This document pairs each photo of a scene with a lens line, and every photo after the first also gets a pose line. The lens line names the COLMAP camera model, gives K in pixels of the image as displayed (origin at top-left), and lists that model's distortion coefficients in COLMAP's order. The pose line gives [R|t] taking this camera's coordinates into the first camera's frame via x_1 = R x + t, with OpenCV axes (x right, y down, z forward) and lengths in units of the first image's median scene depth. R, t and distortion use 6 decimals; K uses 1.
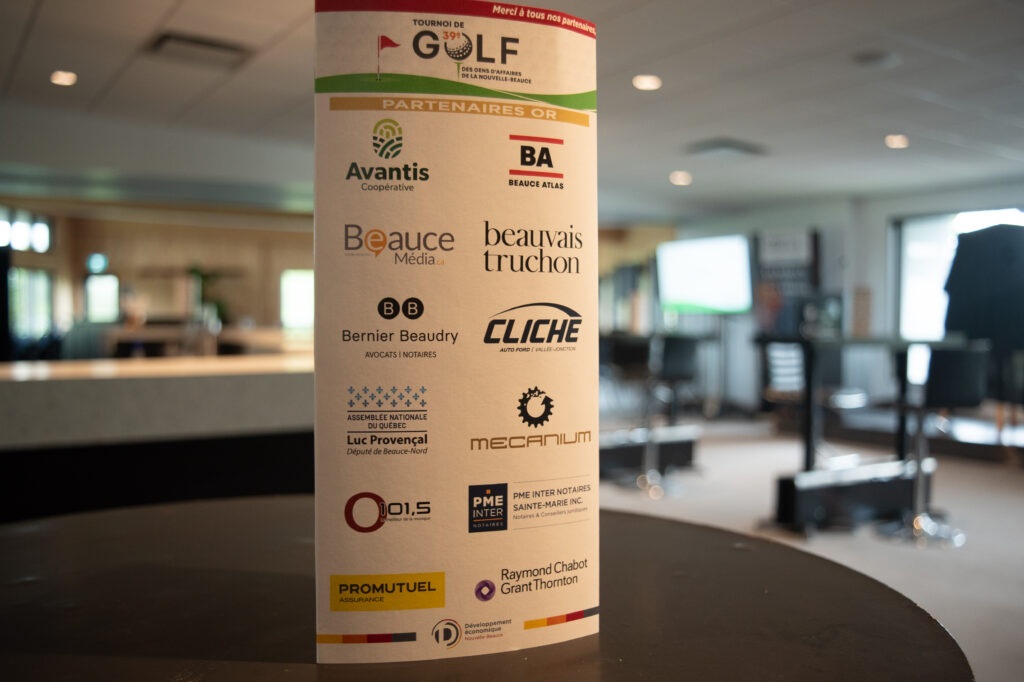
lens RADIAL K [[1059.2, 0, 512.0], [0, 1059.2, 341.0], [0, 0, 1]] dist [0.000531, 0.003329]
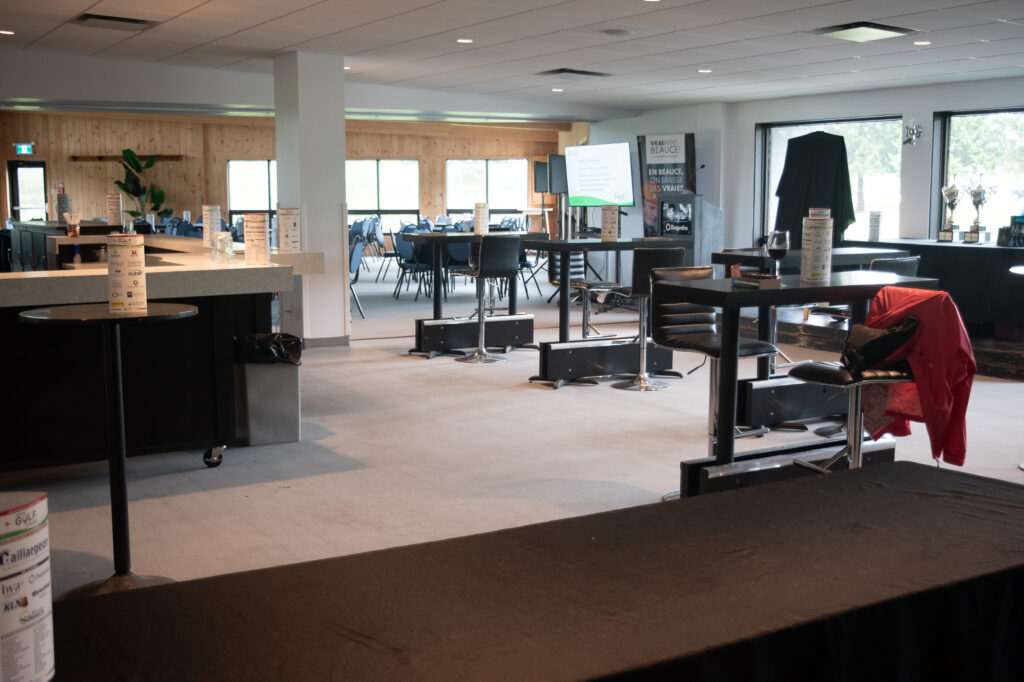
lens RADIAL K [[1237.4, 0, 512.0], [0, 1237.4, 341.0], [0, 0, 1]] dist [-0.029880, -0.036949]
pose [[0.999907, -0.012724, 0.005007, 0.092589], [0.012218, 0.995804, 0.090687, -0.009904], [-0.006140, -0.090617, 0.995867, -0.276132]]
